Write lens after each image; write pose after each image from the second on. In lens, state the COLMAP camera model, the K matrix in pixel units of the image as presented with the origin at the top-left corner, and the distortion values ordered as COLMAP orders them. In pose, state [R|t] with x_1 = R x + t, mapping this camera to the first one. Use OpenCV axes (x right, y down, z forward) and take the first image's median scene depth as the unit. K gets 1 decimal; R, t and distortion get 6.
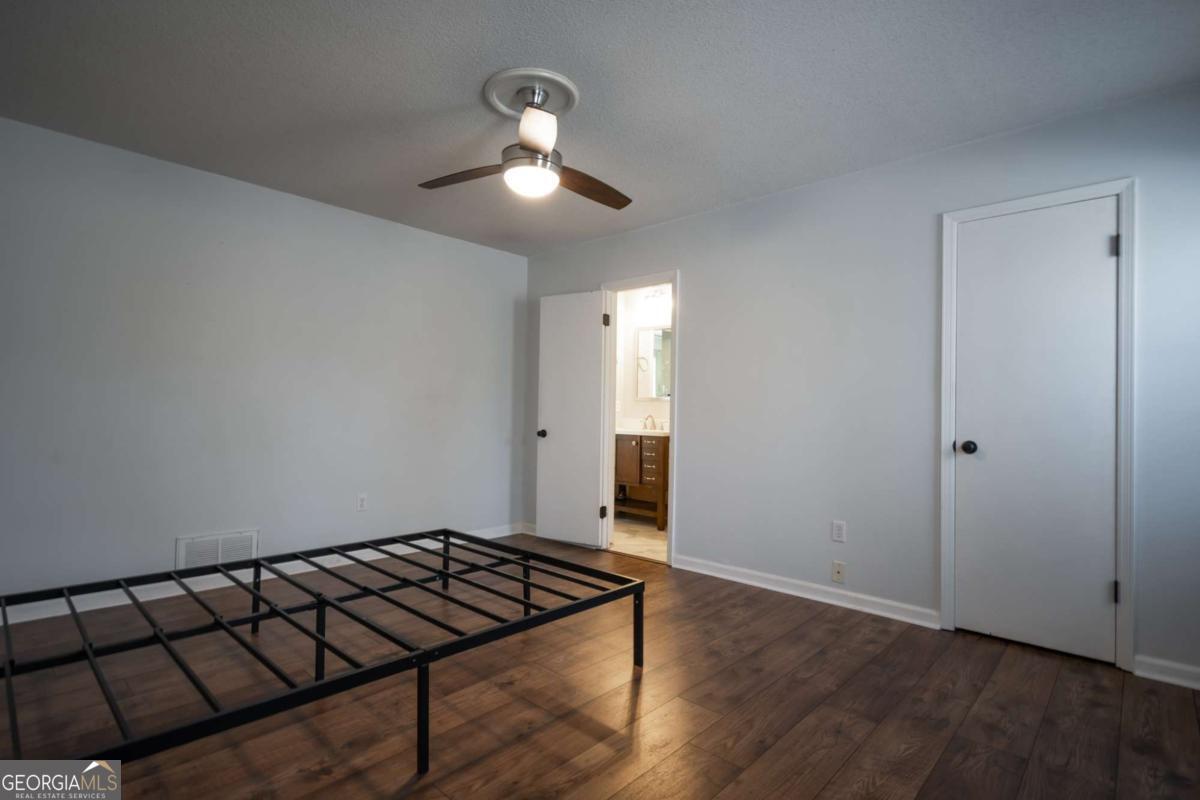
lens RADIAL K [[607.9, 0, 600.0], [0, 607.9, 400.0], [0, 0, 1]] dist [0.000224, -0.000330]
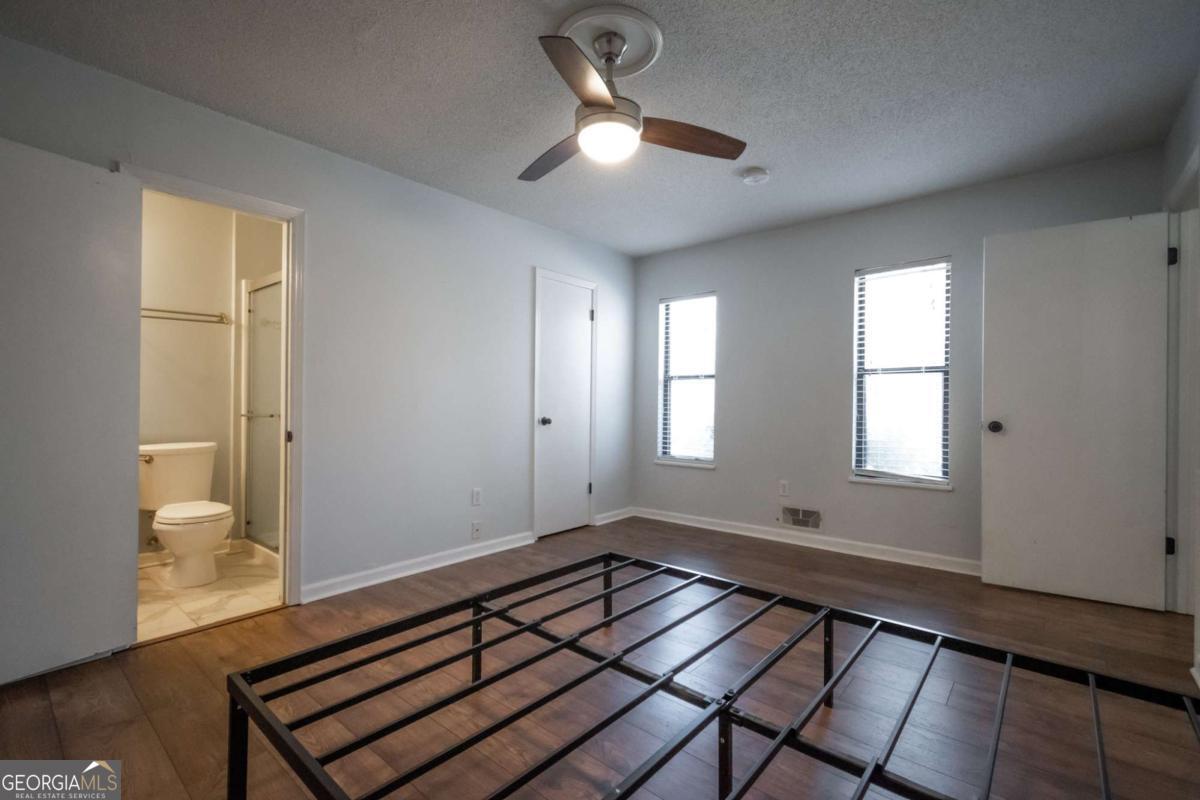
lens RADIAL K [[527.2, 0, 601.5], [0, 527.2, 402.0], [0, 0, 1]] dist [0.009919, -0.004601]
pose [[-0.040240, -0.018102, 0.999026, -0.761246], [-0.021747, 0.999615, 0.017236, 0.000006], [-0.998953, -0.021032, -0.040618, 0.891500]]
